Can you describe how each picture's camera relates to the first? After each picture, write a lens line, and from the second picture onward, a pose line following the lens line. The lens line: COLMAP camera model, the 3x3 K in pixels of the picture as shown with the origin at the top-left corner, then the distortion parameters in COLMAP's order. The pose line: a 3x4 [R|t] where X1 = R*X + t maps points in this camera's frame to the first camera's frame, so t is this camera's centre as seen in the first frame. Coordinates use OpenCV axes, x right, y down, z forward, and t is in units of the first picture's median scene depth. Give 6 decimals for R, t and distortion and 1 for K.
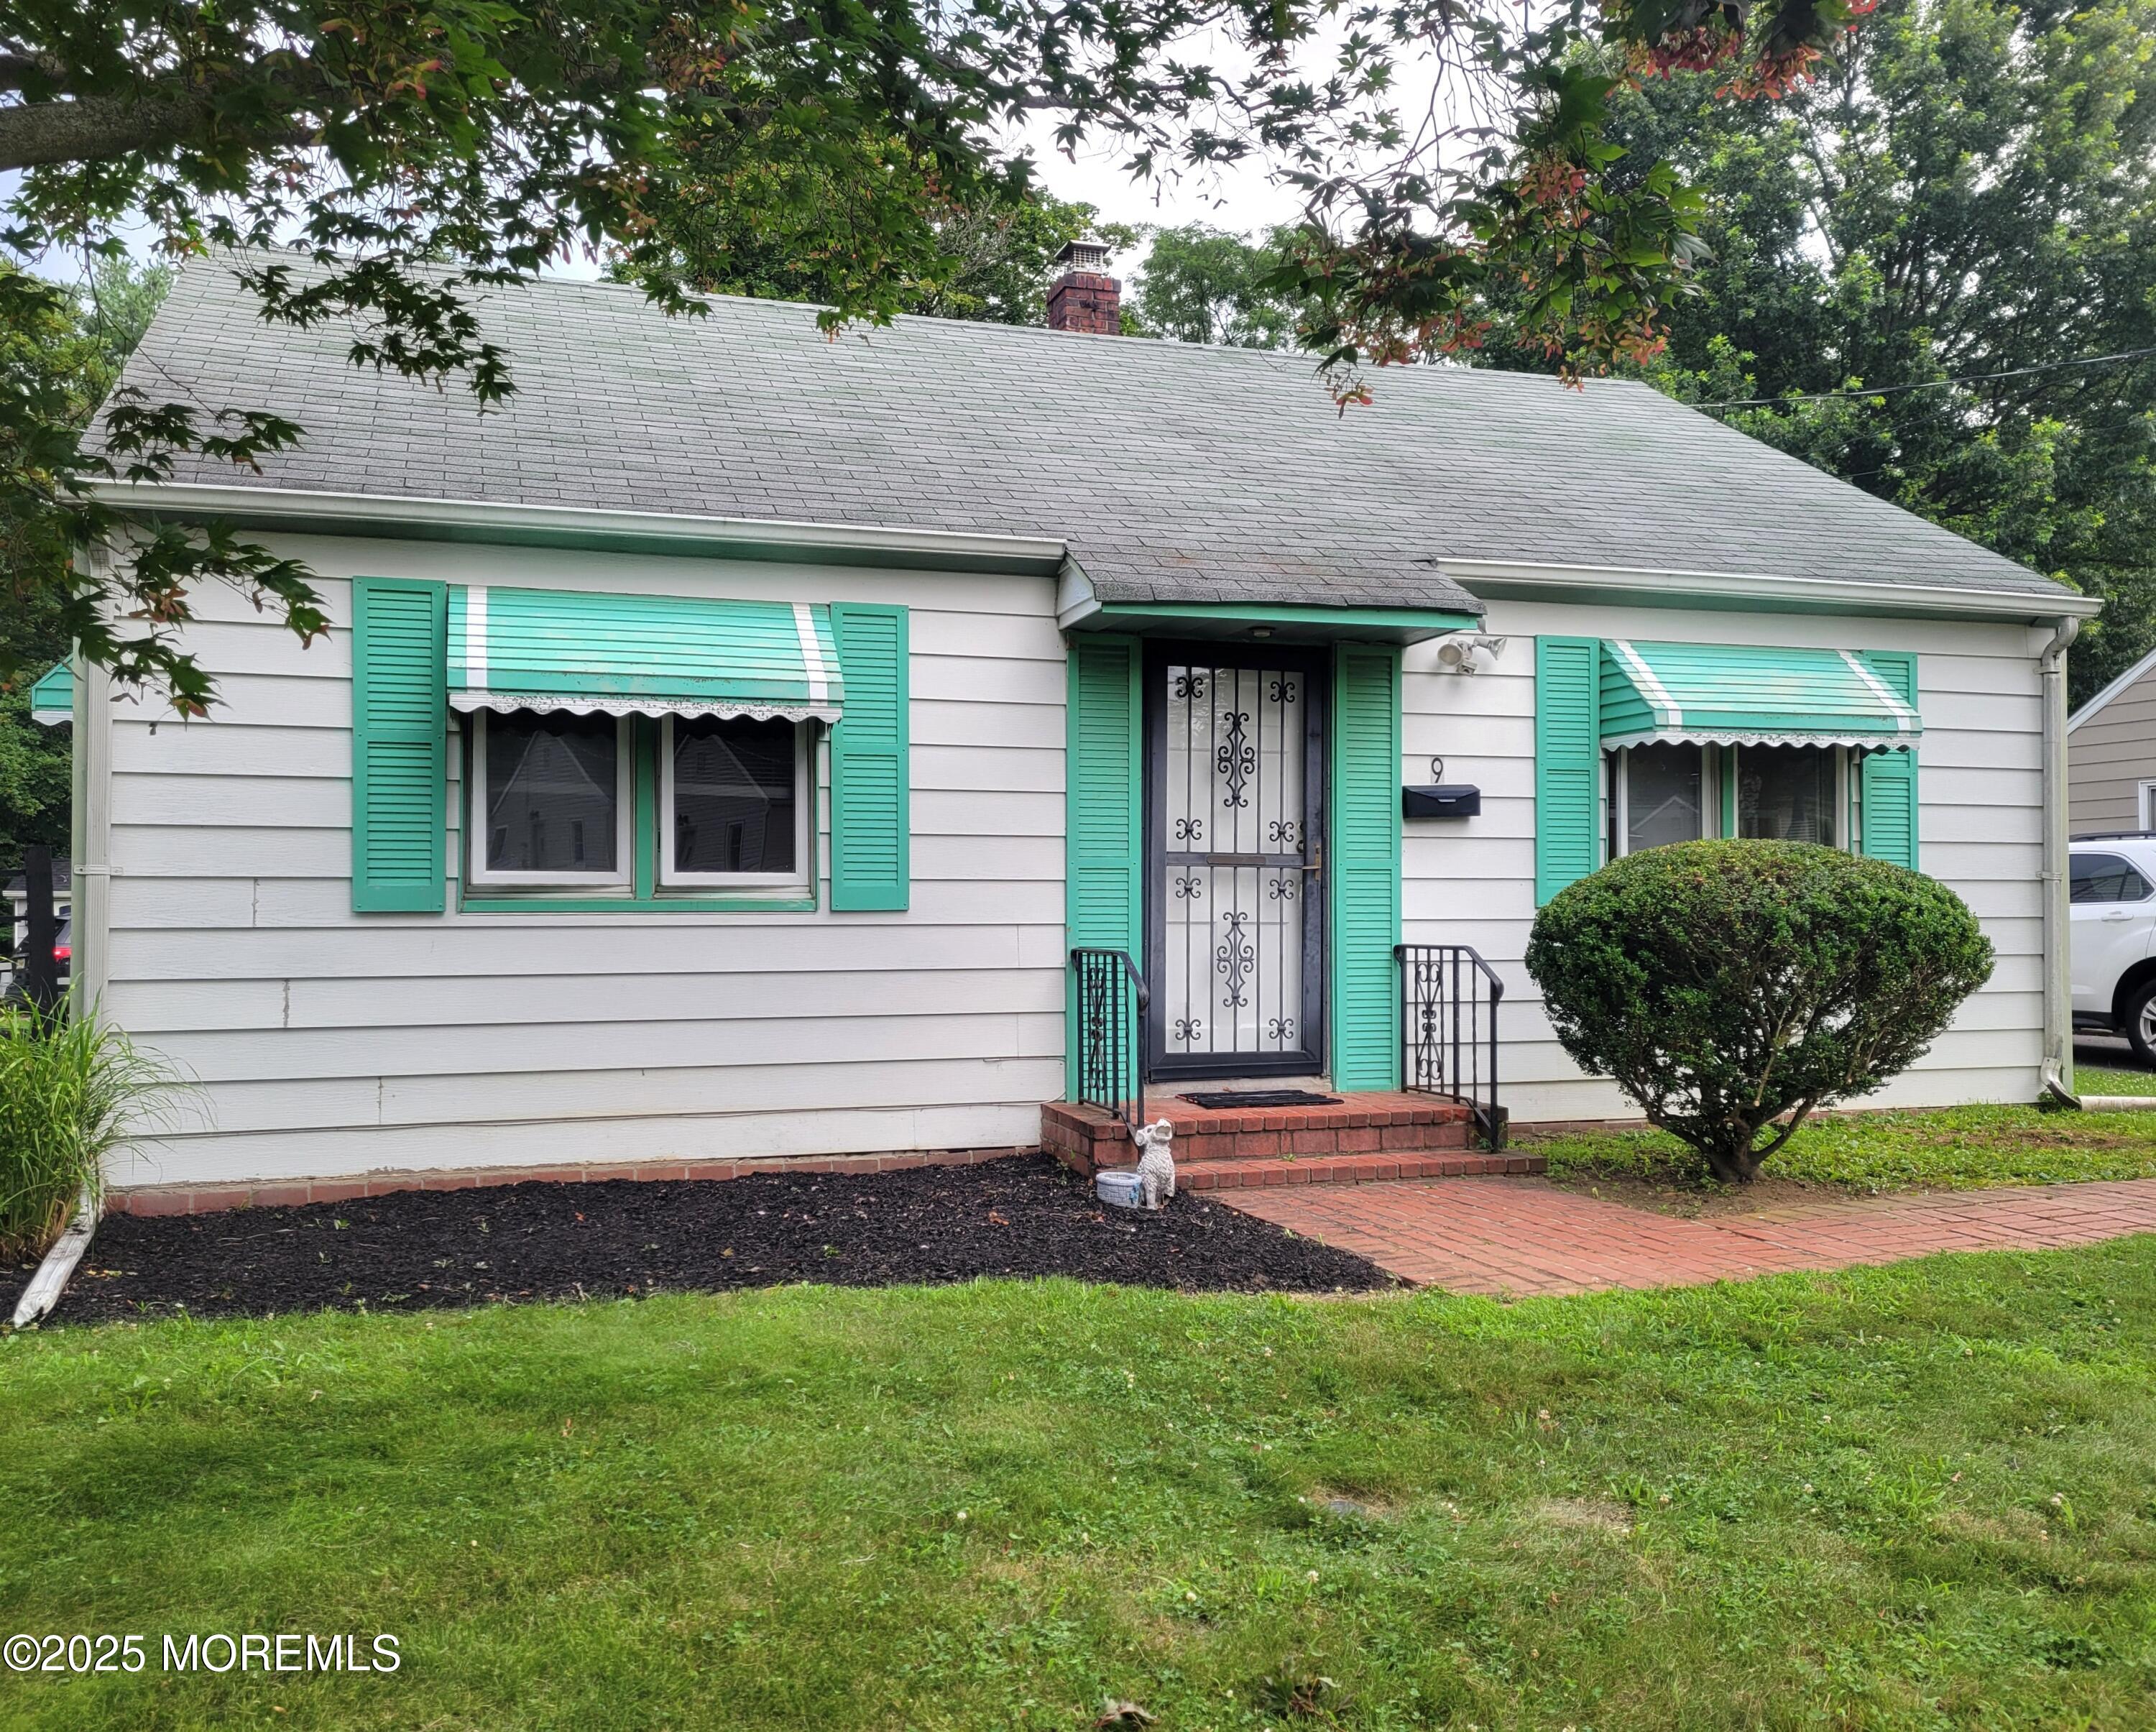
lens RADIAL K [[1891.3, 0, 1078.0], [0, 1891.3, 866.0], [0, 0, 1]] dist [0.067994, -0.004921]
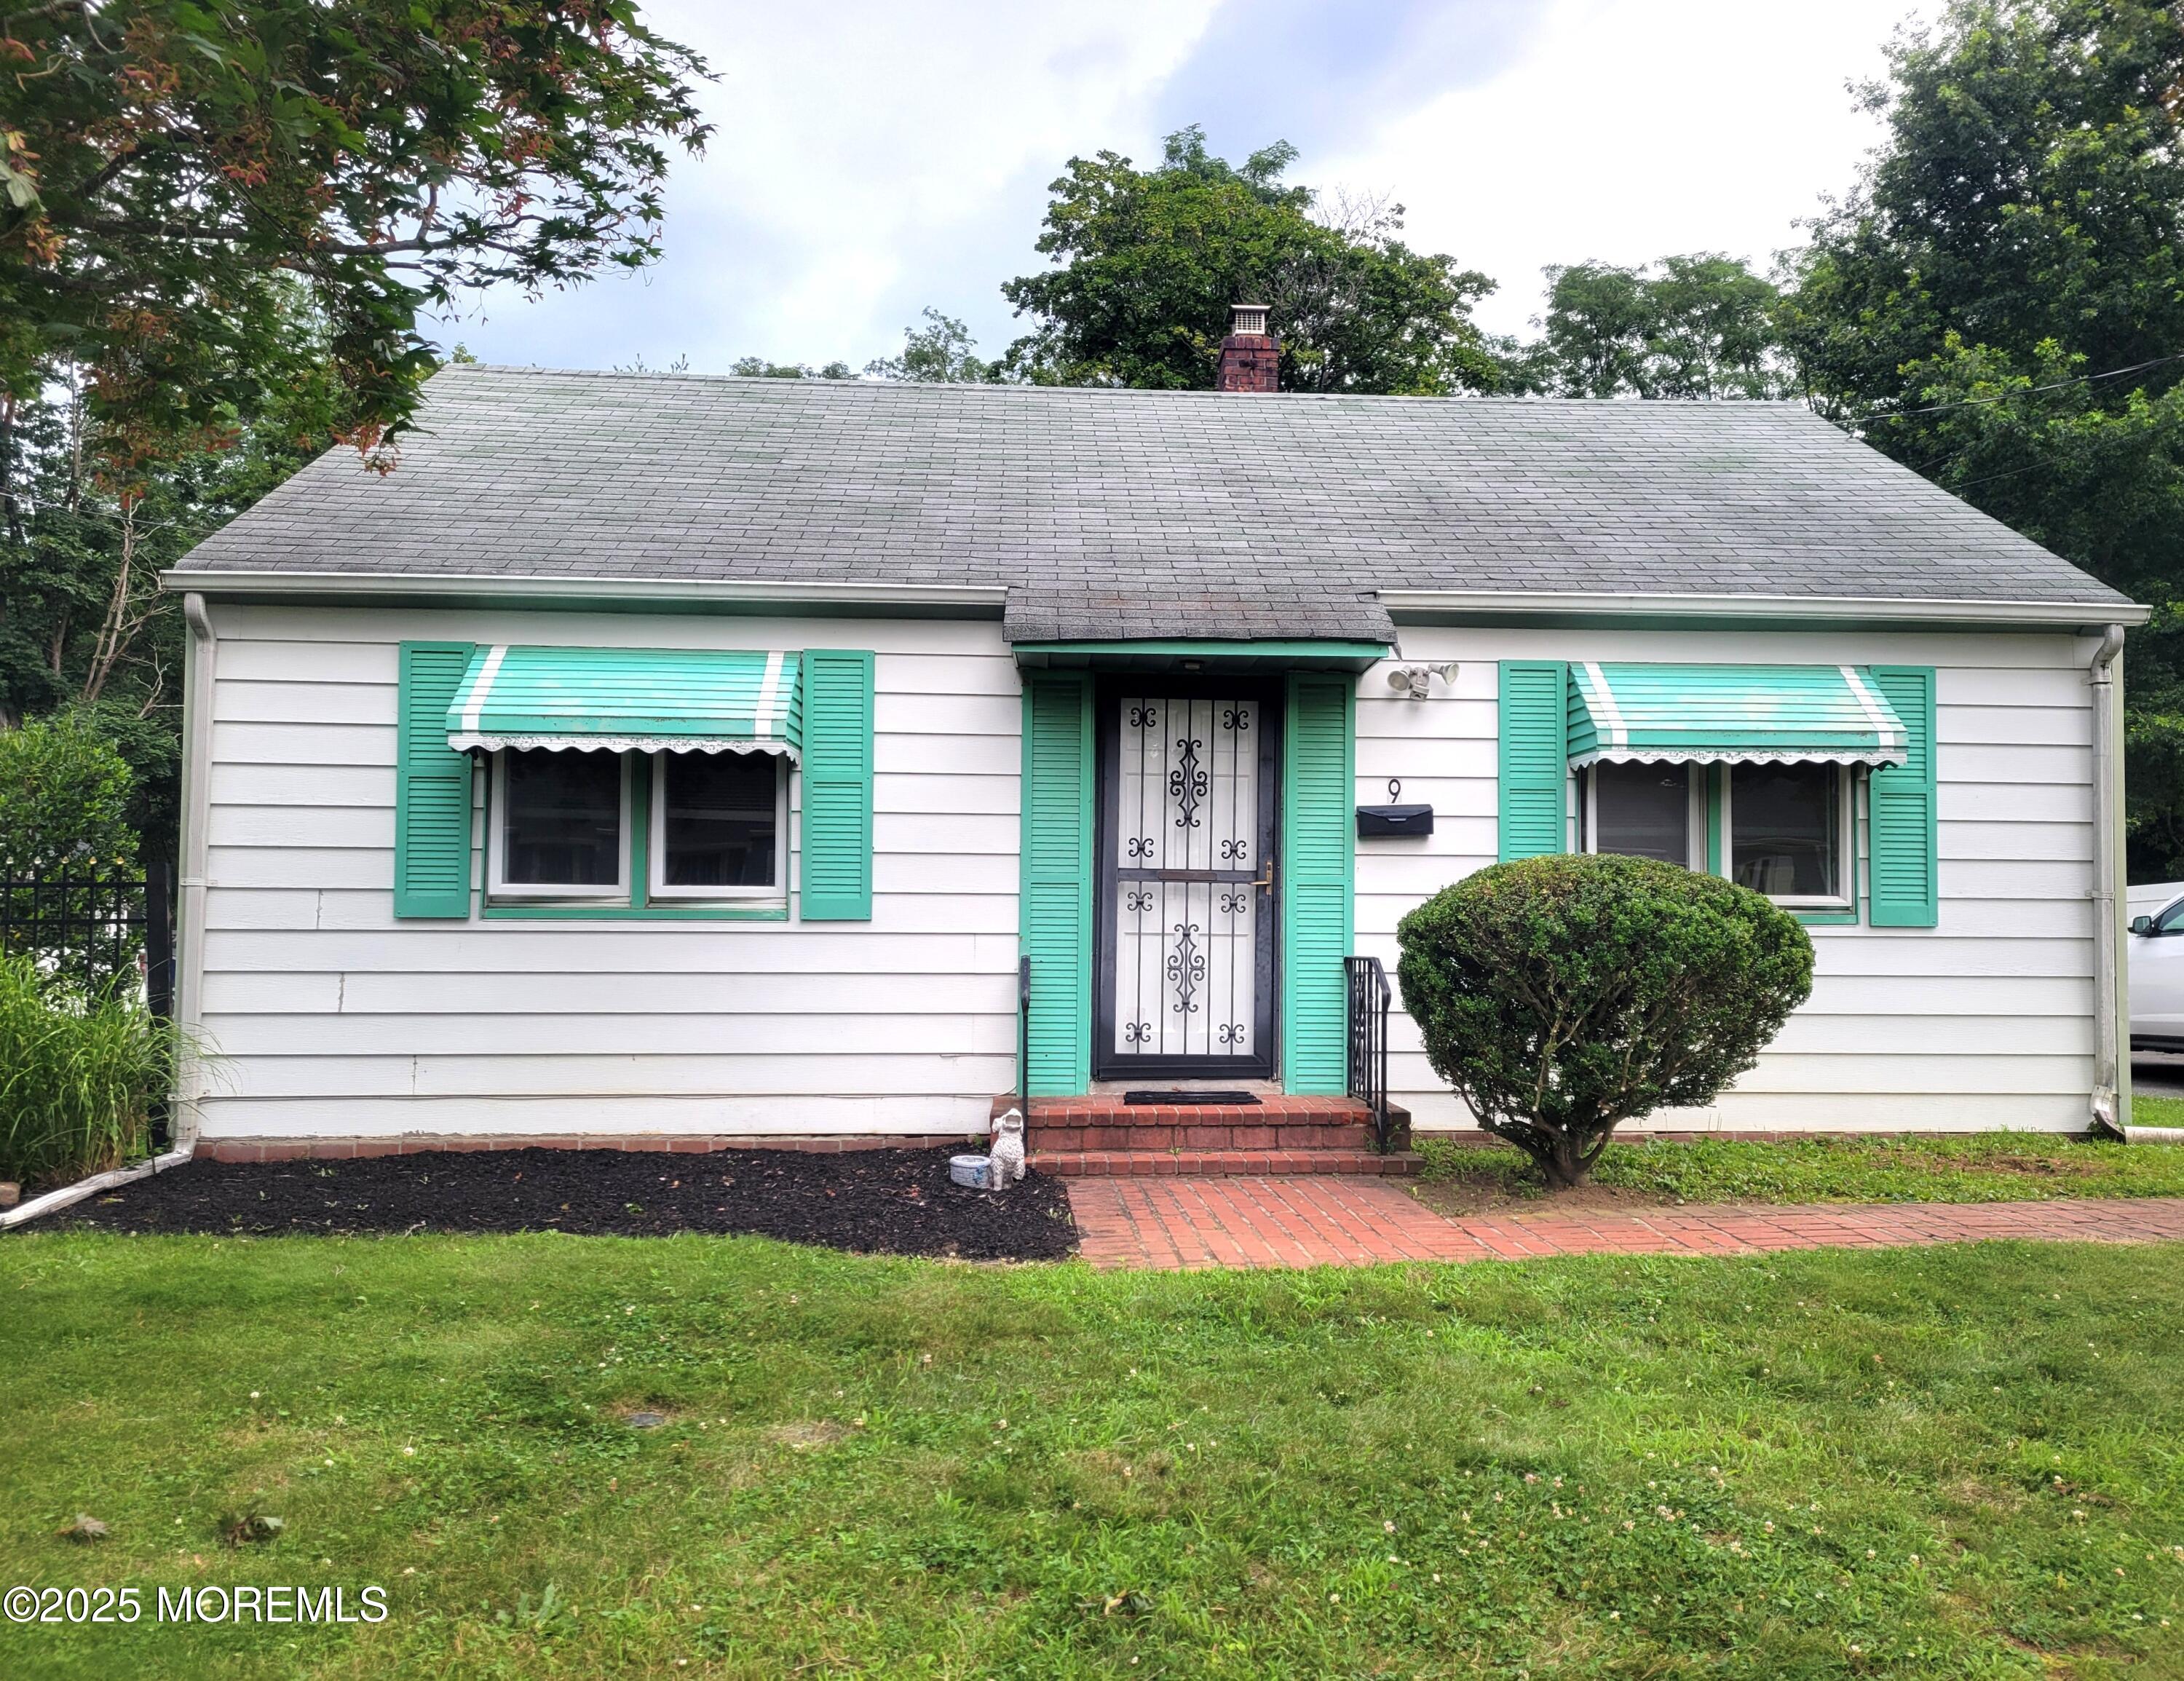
lens RADIAL K [[1807.7, 0, 1121.7], [0, 1807.7, 843.7], [0, 0, 1]] dist [0.089055, -0.078837]
pose [[0.969599, -0.004366, -0.244660, 0.305666], [-0.002379, 0.999625, -0.027268, 0.006847], [0.244687, 0.027021, 0.969226, -0.009265]]
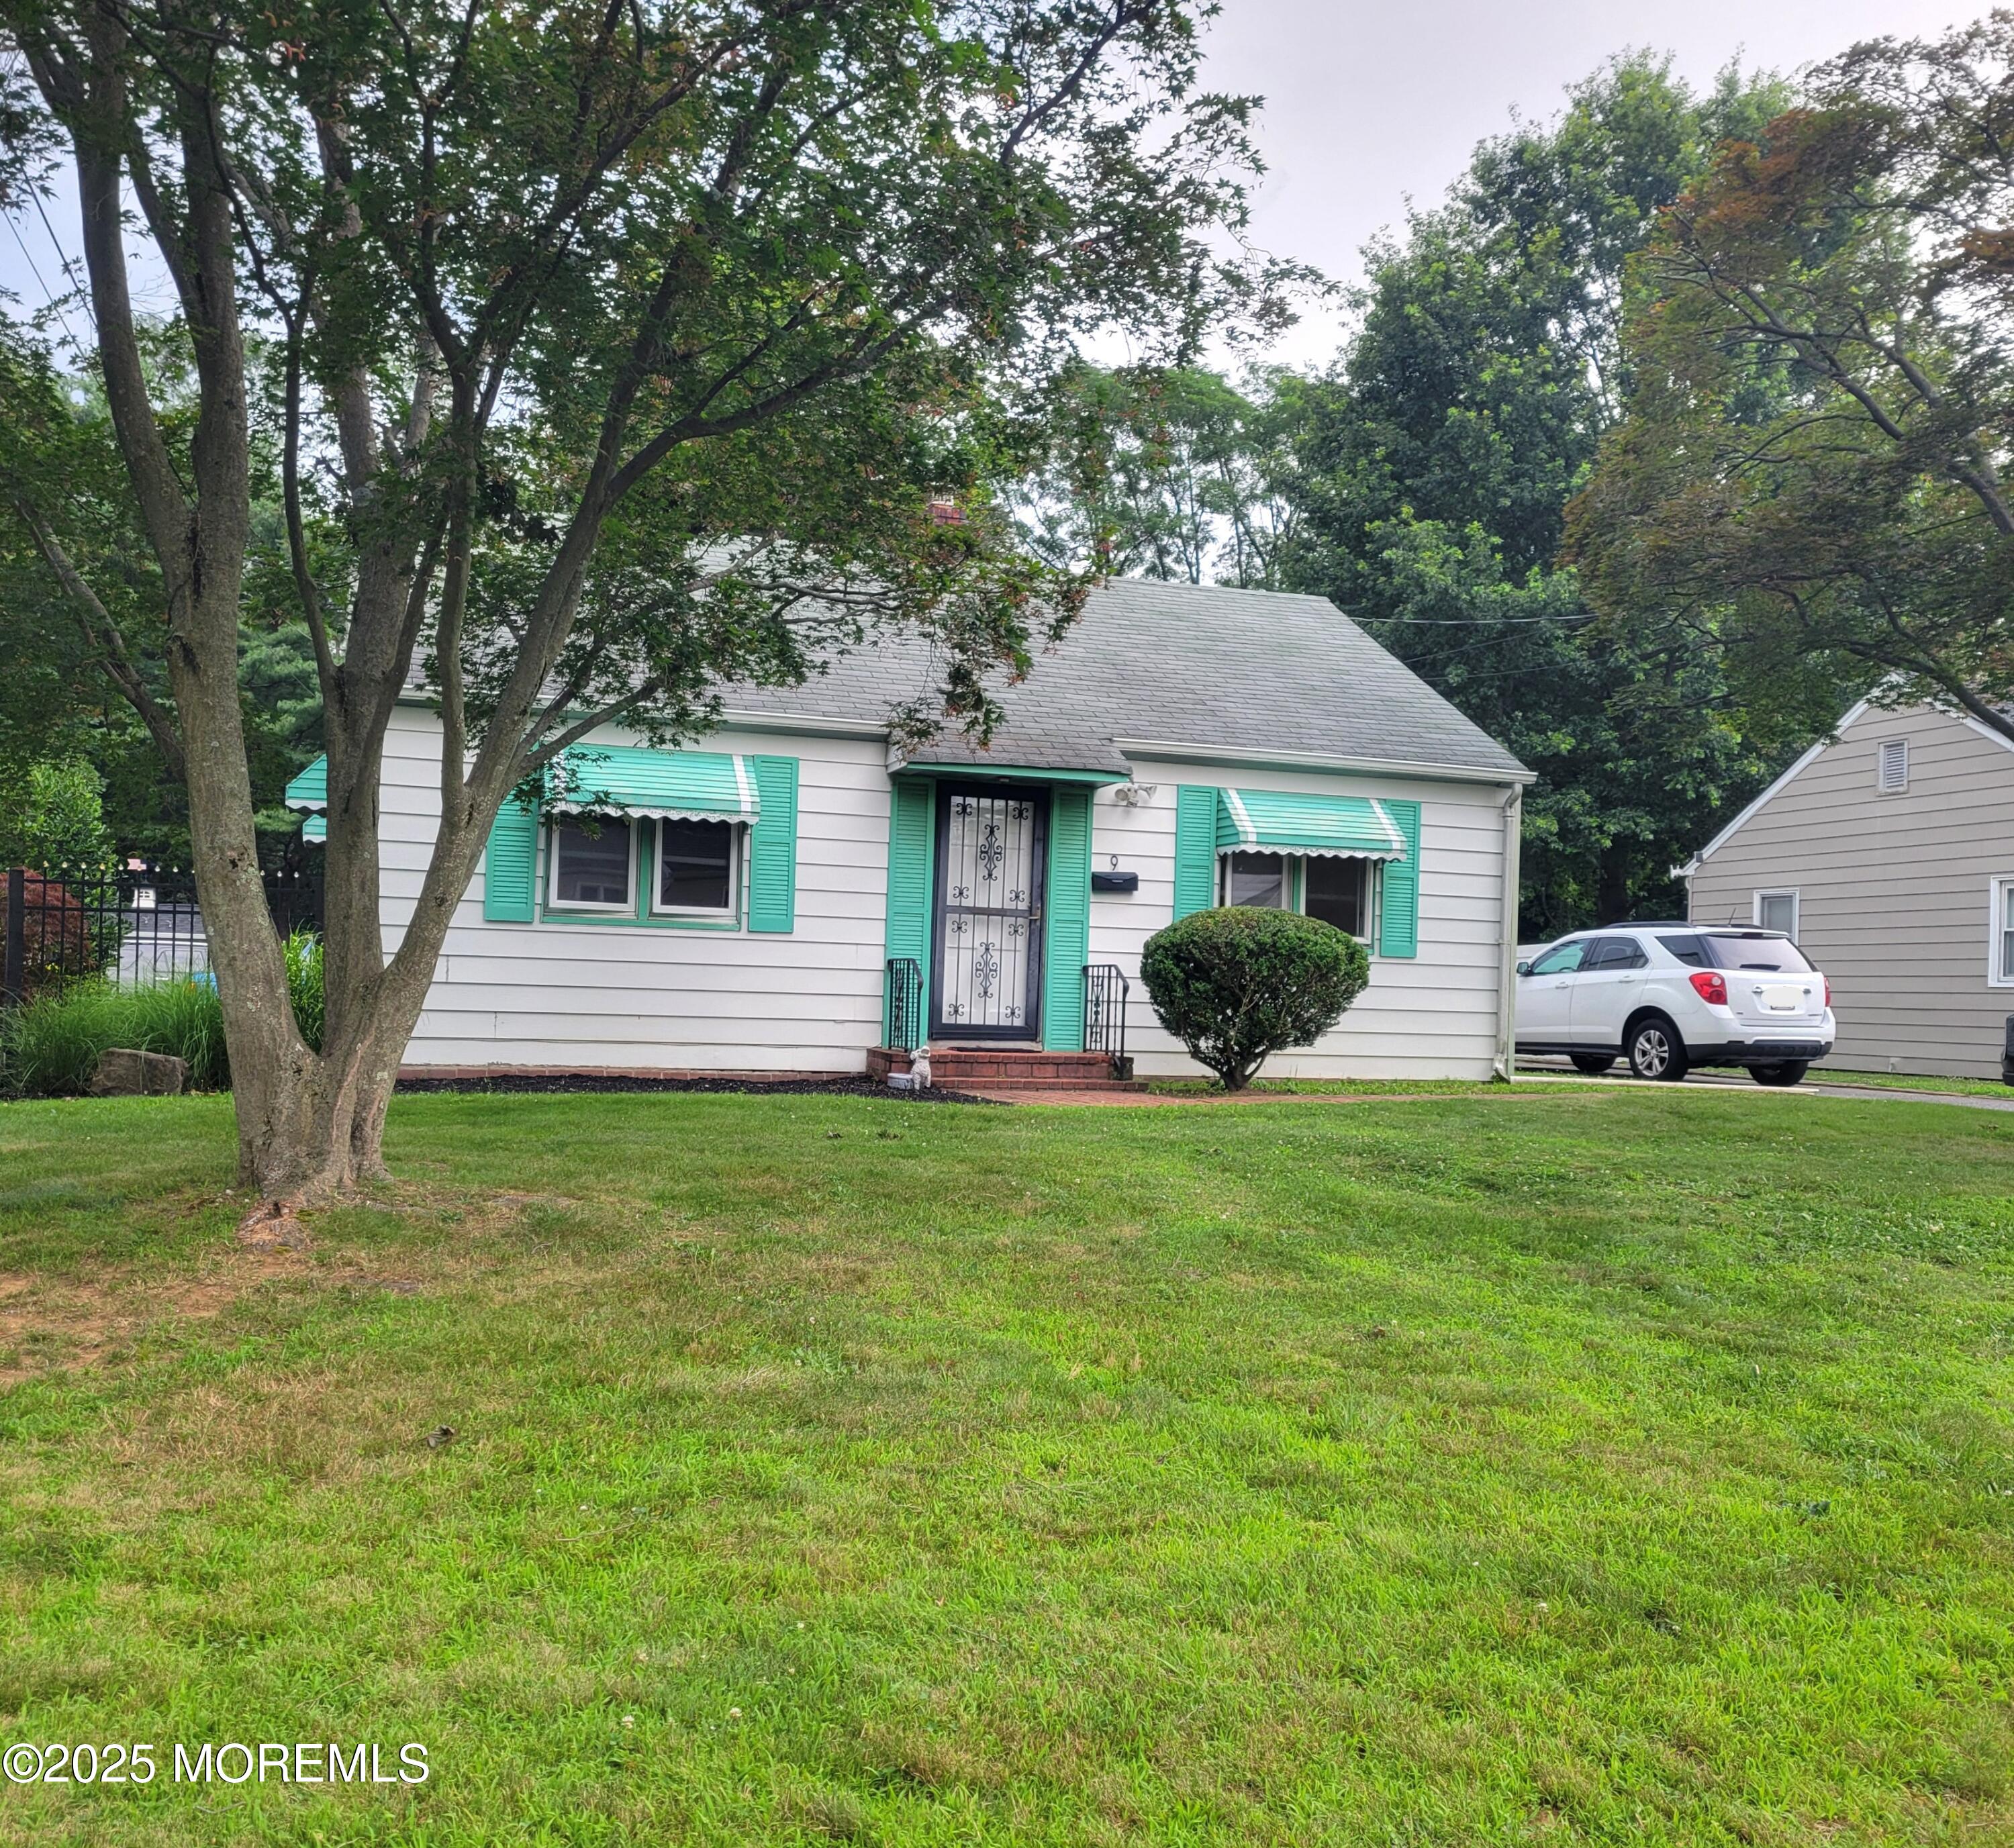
lens RADIAL K [[1976.8, 0, 1042.9], [0, 1976.8, 931.6], [0, 0, 1]] dist [0.088389, 0.002405]
pose [[0.999160, 0.033935, 0.022953, 0.093689], [-0.033701, 0.999377, -0.010496, 0.032378], [-0.023295, 0.009714, 0.999681, -0.788483]]
